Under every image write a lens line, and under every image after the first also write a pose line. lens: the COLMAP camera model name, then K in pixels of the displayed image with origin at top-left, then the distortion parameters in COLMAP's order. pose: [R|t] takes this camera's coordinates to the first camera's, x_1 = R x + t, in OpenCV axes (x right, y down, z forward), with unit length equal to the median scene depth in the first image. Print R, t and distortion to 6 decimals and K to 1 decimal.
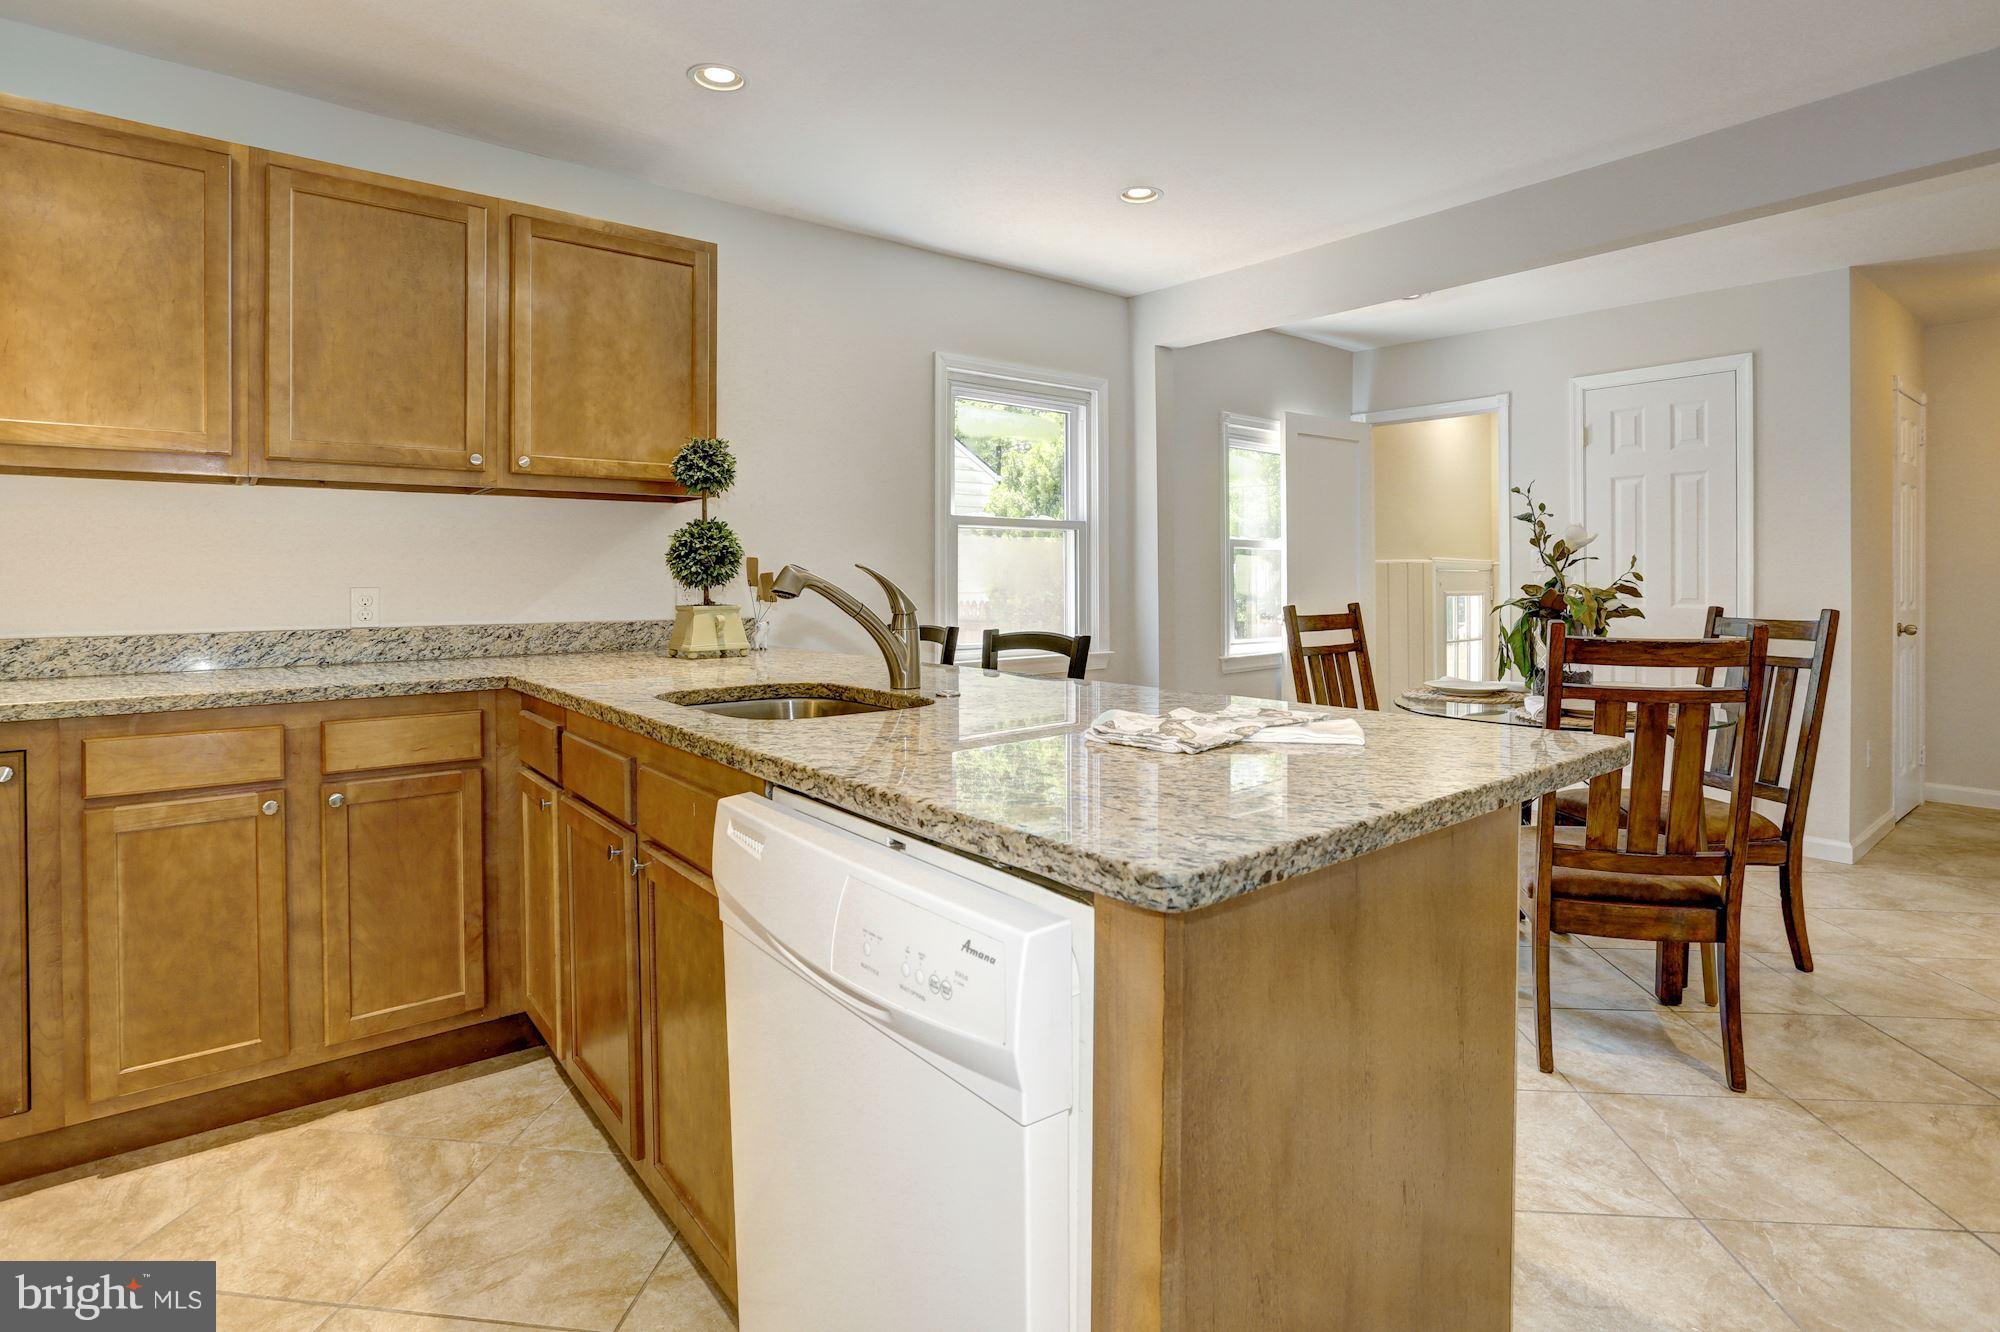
lens RADIAL K [[1017.4, 0, 963.0], [0, 1017.4, 578.4], [0, 0, 1]] dist [-0.000764, 0.000567]
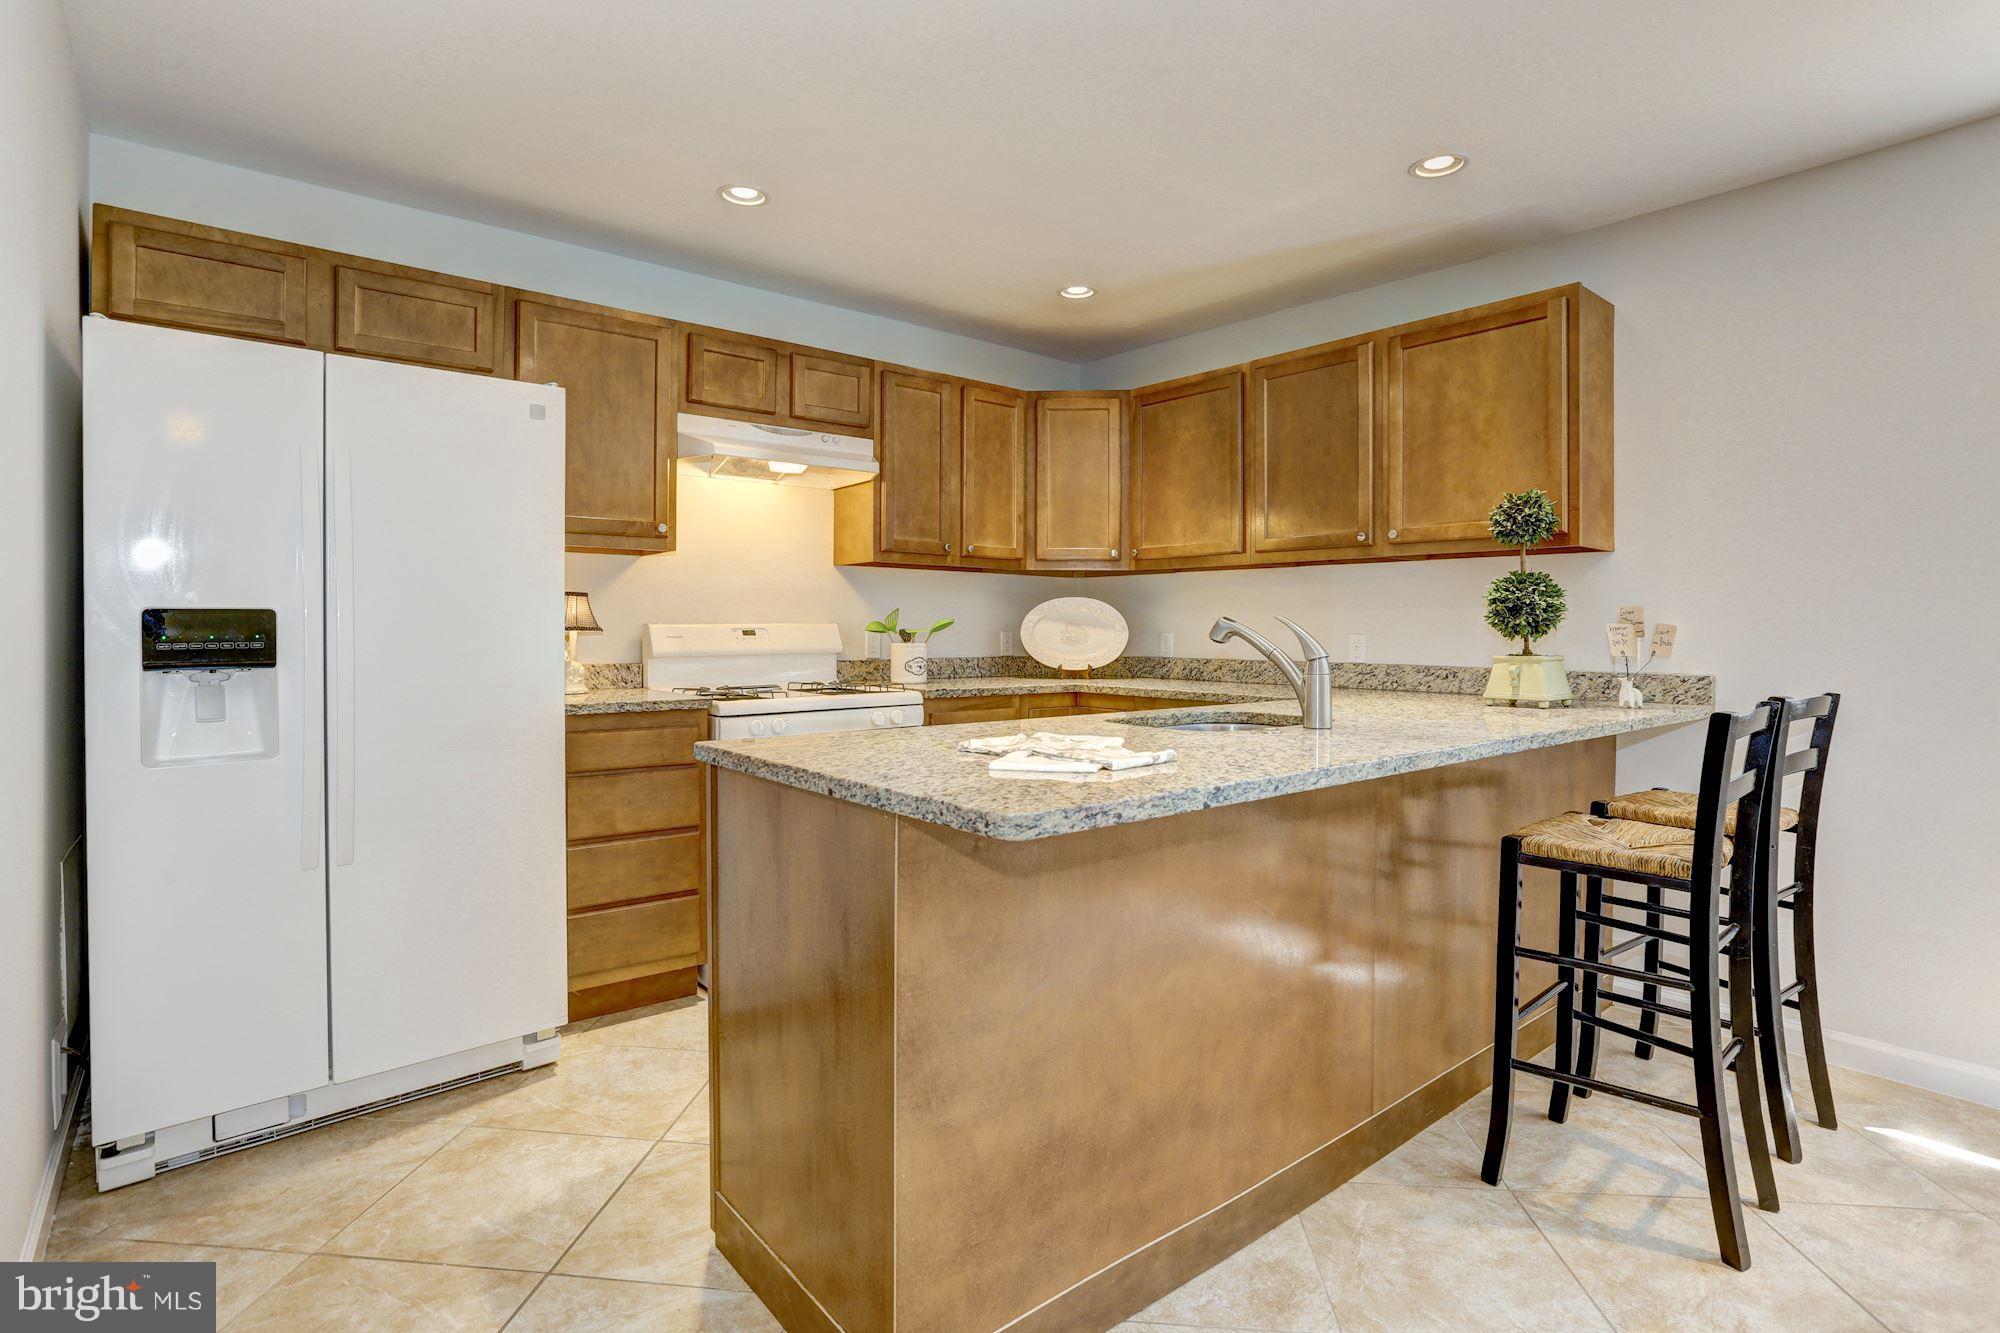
lens RADIAL K [[953.7, 0, 994.1], [0, 953.7, 633.2], [0, 0, 1]] dist [-0.025329, 0.000497]
pose [[0.056987, 0.009152, -0.998333, 0.811021], [-0.005443, 0.999946, 0.008856, -0.001398], [0.998360, 0.004929, 0.057034, 0.517483]]
